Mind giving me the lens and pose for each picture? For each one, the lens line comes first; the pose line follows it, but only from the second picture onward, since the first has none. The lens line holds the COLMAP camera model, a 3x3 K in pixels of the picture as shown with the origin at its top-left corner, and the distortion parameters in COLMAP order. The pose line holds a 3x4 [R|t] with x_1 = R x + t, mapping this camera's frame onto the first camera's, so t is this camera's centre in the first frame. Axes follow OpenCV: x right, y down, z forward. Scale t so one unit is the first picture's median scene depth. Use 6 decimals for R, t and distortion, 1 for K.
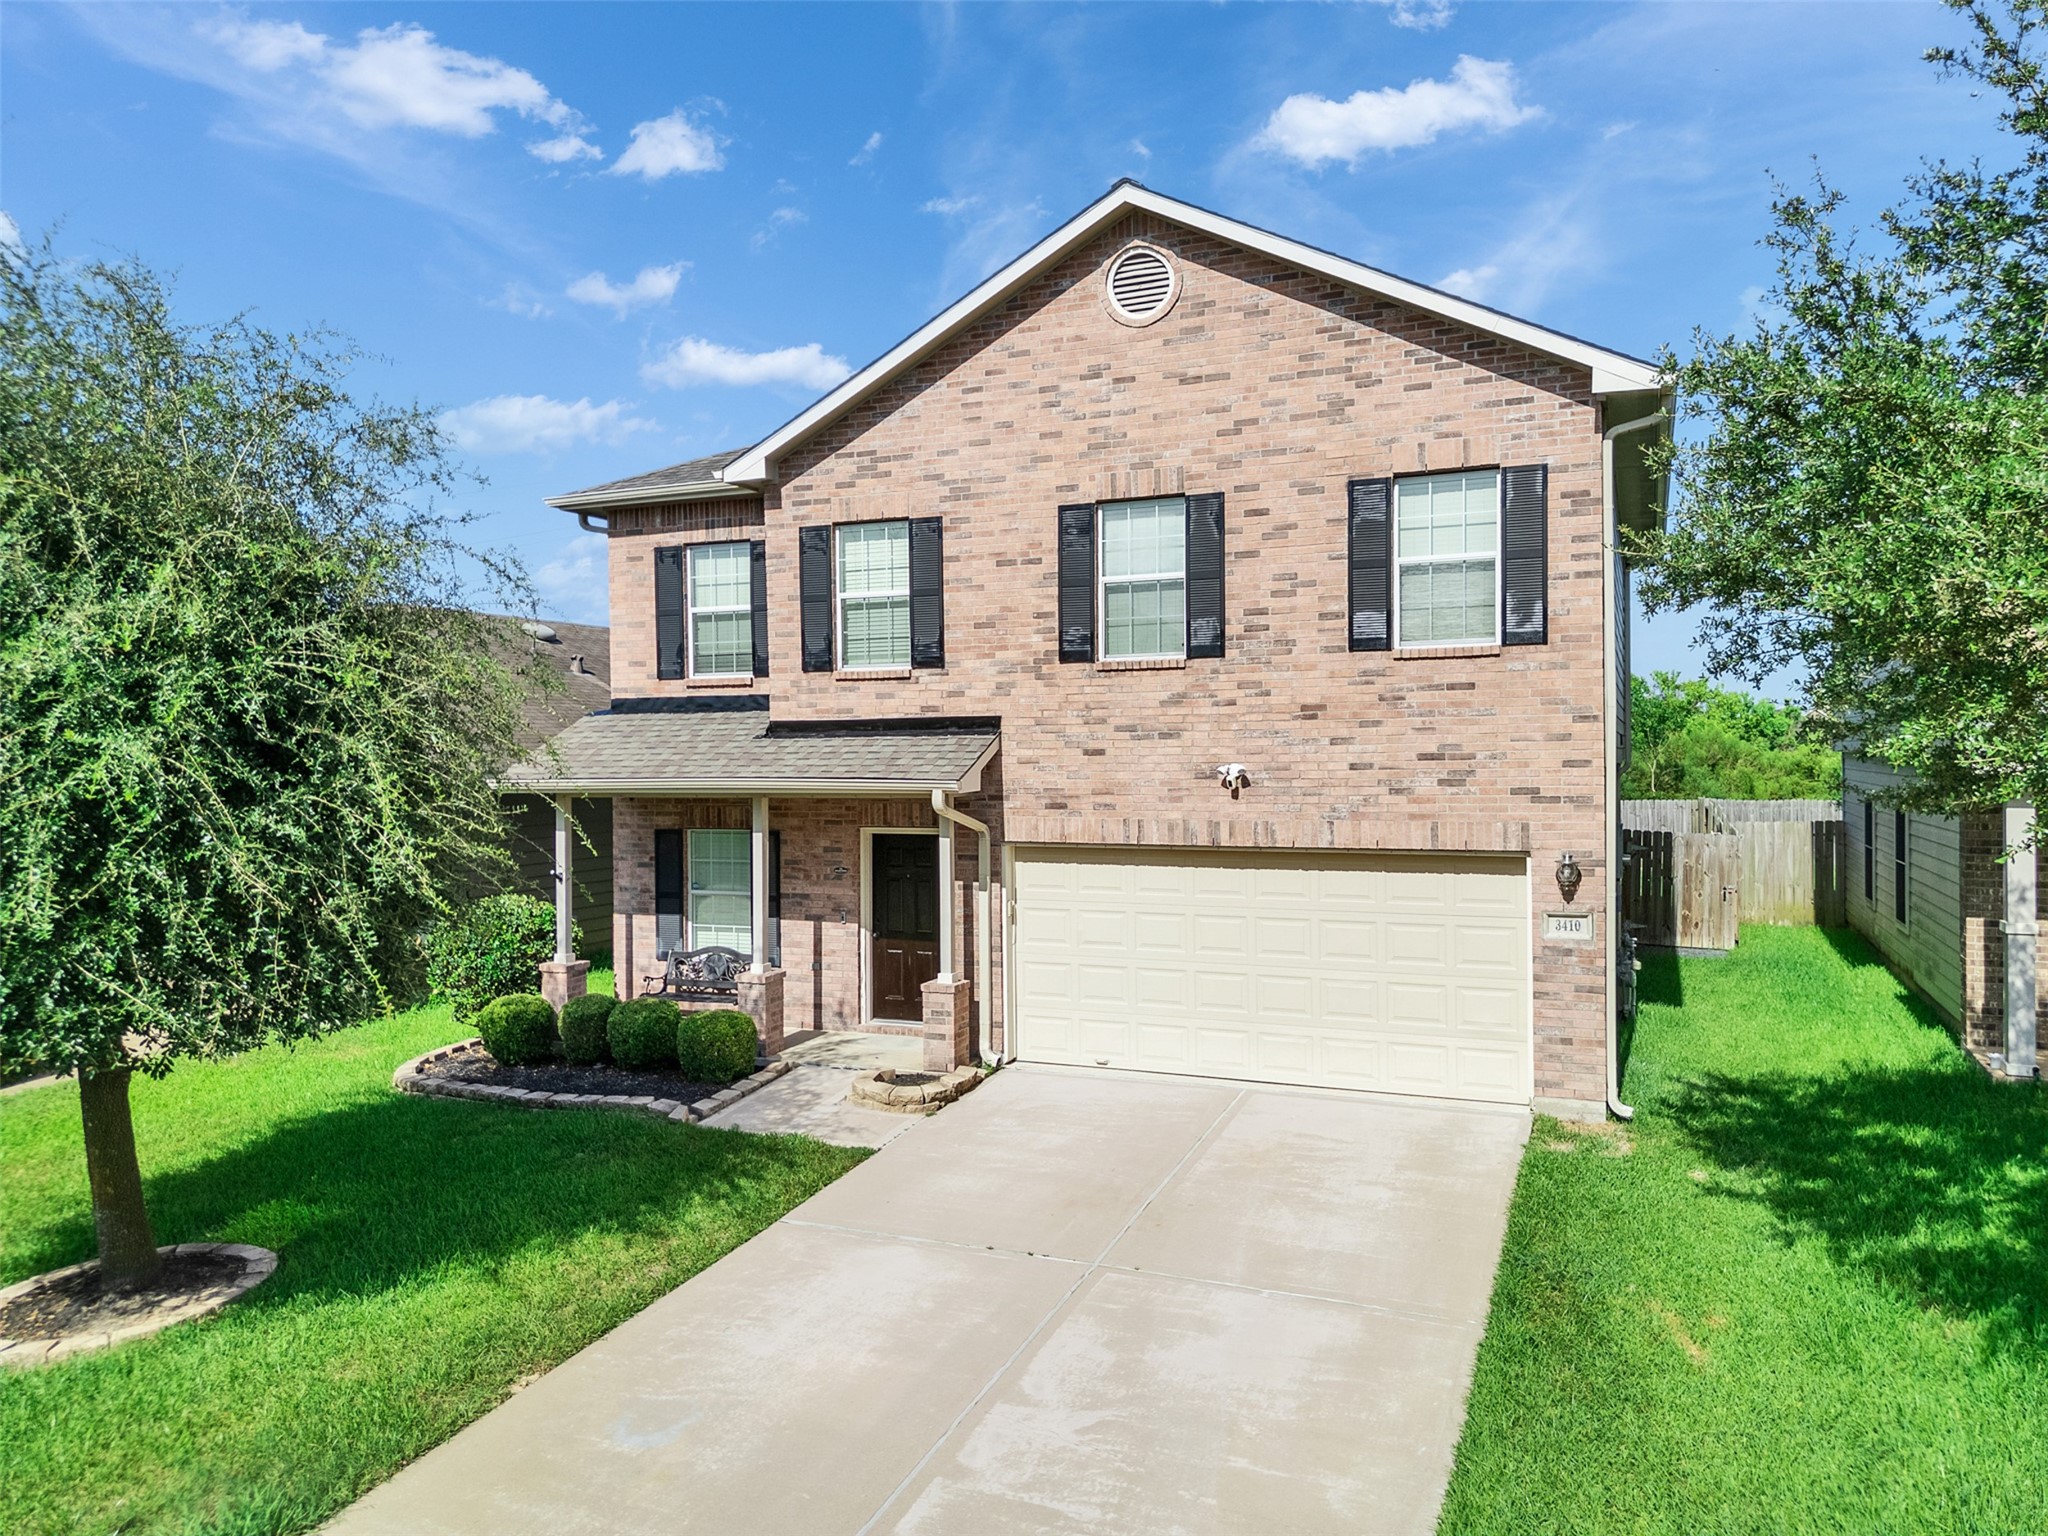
lens RADIAL K [[1483.6, 0, 1024.0], [0, 1483.6, 768.0], [0, 0, 1]] dist [0.015156, -0.000754]
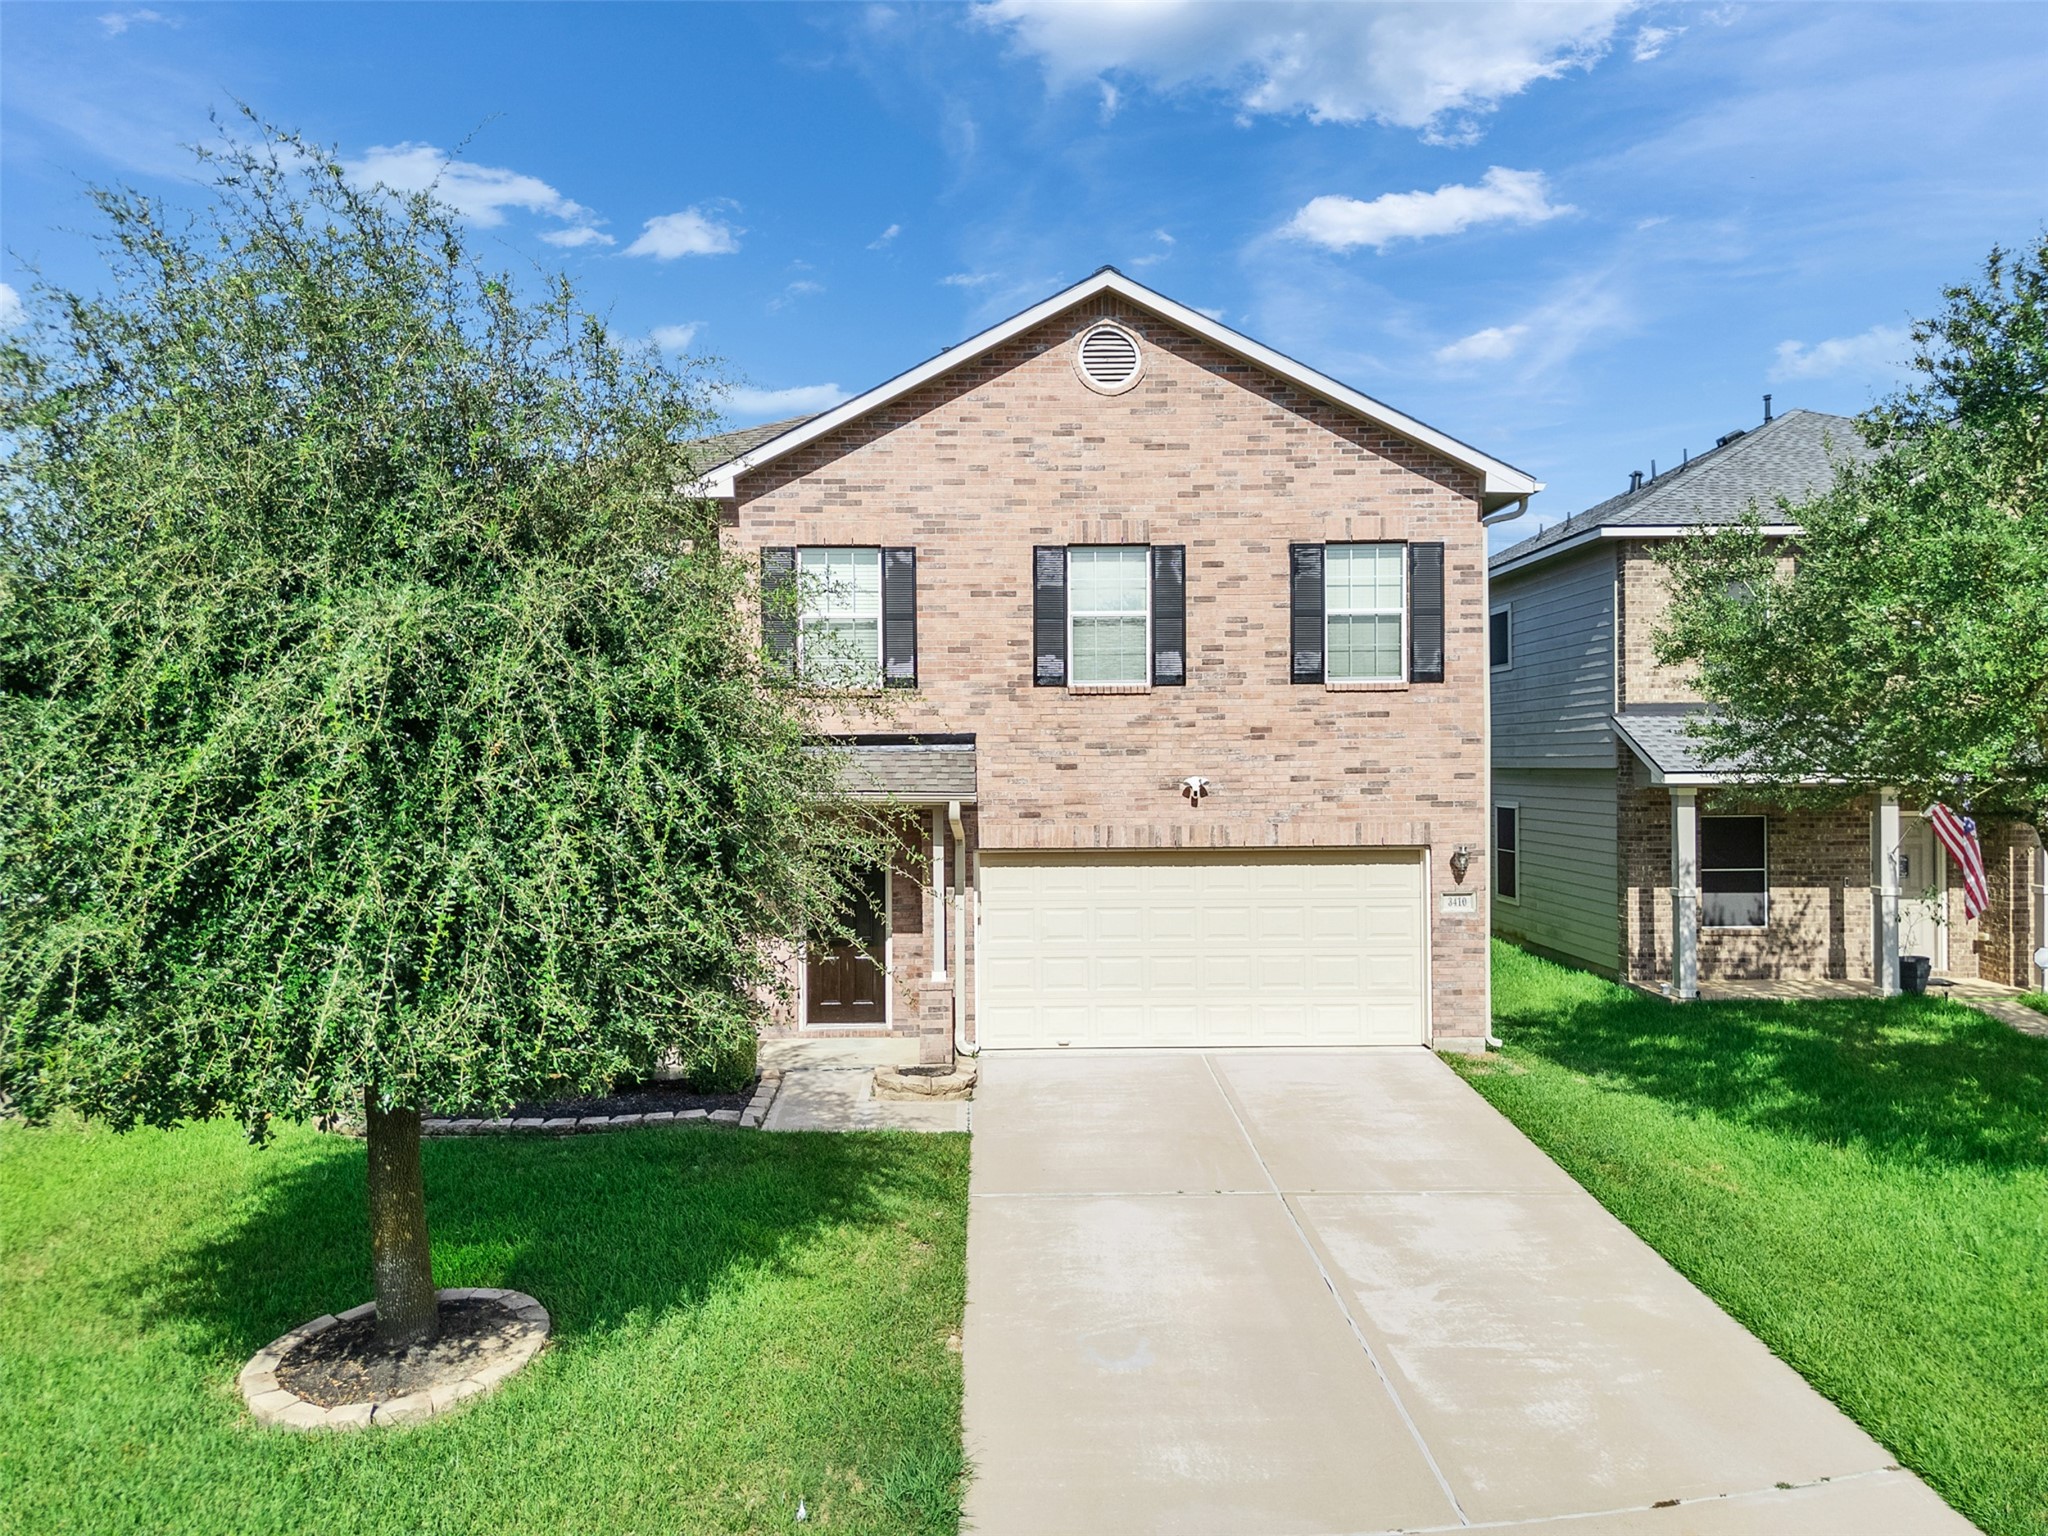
lens RADIAL K [[1483.6, 0, 1024.0], [0, 1483.6, 768.0], [0, 0, 1]] dist [0.015156, -0.000754]
pose [[0.904658, 0.001161, 0.426138, -0.475898], [0.003642, 0.999939, -0.010458, 0.002044], [-0.426124, 0.011013, 0.904598, -0.003560]]
